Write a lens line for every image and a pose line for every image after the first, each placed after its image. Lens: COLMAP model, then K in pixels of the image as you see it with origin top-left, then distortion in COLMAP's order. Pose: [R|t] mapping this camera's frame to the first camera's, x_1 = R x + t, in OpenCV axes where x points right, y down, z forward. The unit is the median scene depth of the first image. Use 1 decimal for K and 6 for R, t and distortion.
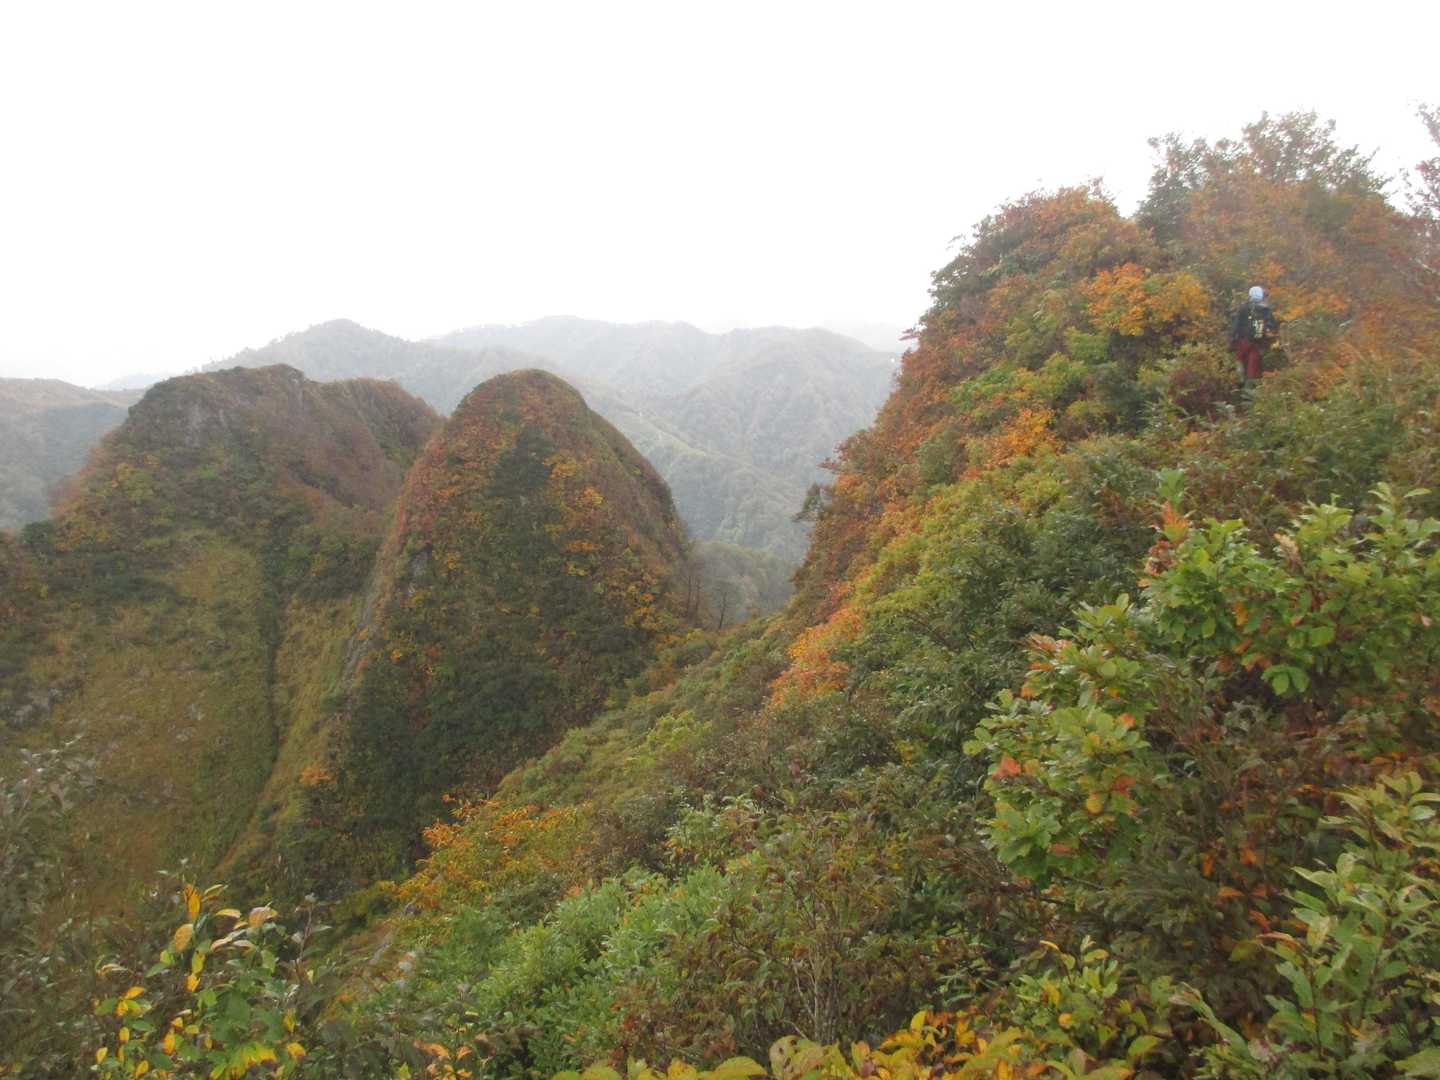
lens RADIAL K [[1266.3, 0, 720.0], [0, 1266.3, 540.0], [0, 0, 1]] dist [0.071793, -0.339598]
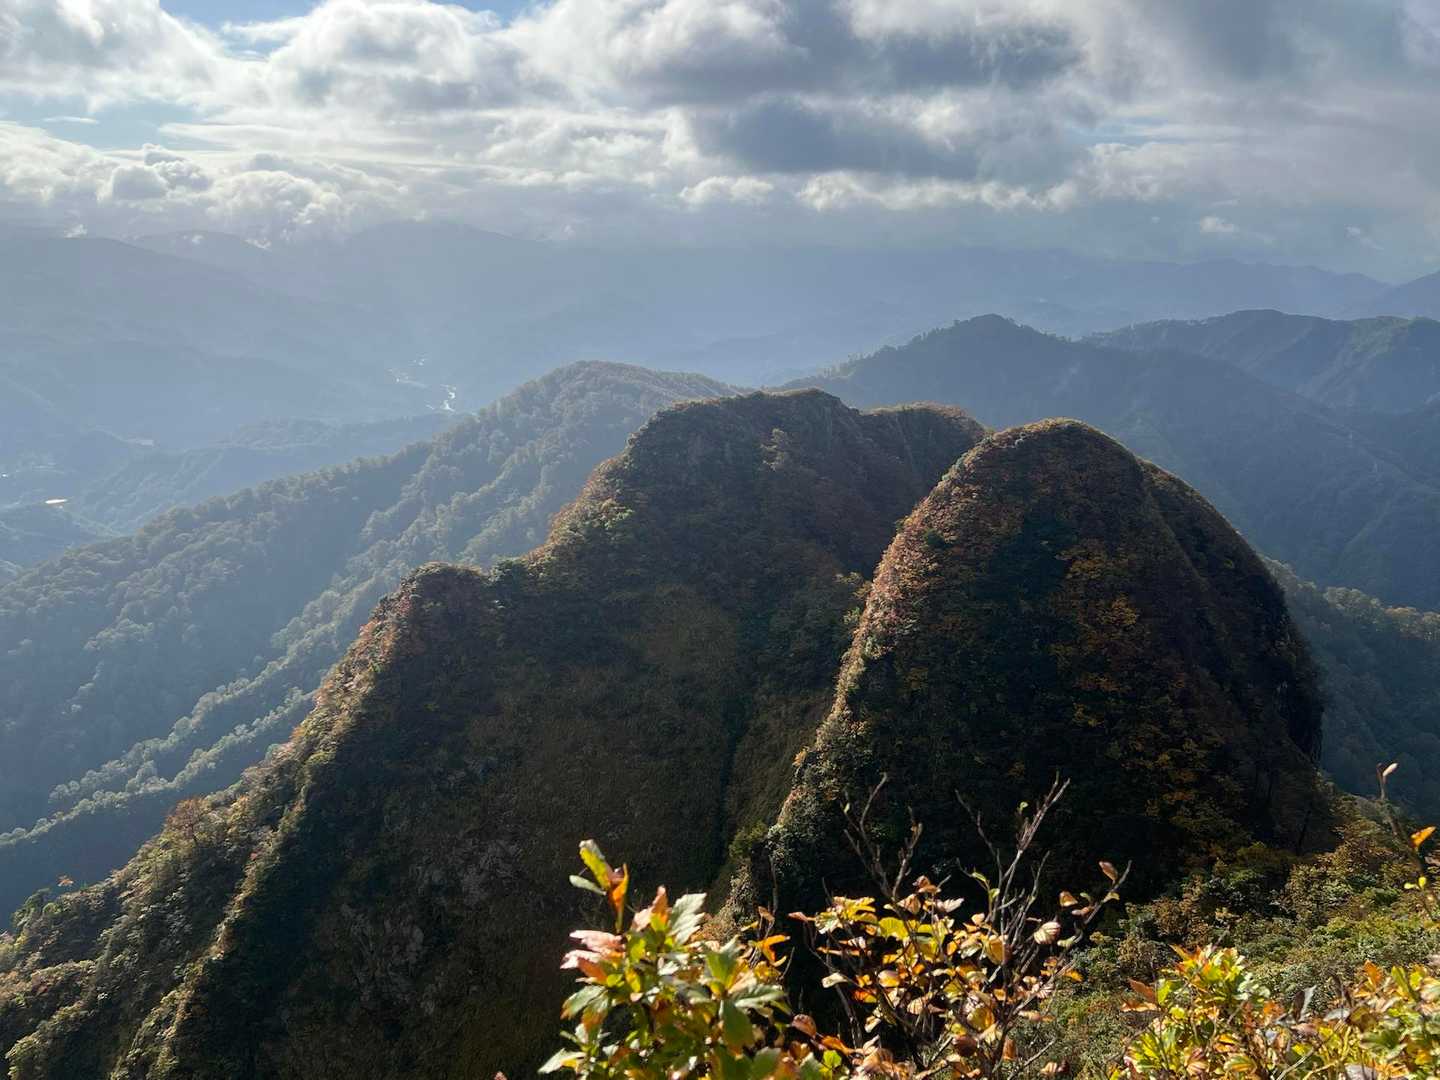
lens RADIAL K [[1374.5, 0, 720.0], [0, 1374.5, 540.0], [0, 0, 1]] dist [0.176903, -0.488873]
pose [[0.877973, 0.085514, -0.471010, 0.055896], [-0.088841, 0.995930, 0.015214, -0.061216], [0.470394, 0.028488, 0.881996, 0.215296]]
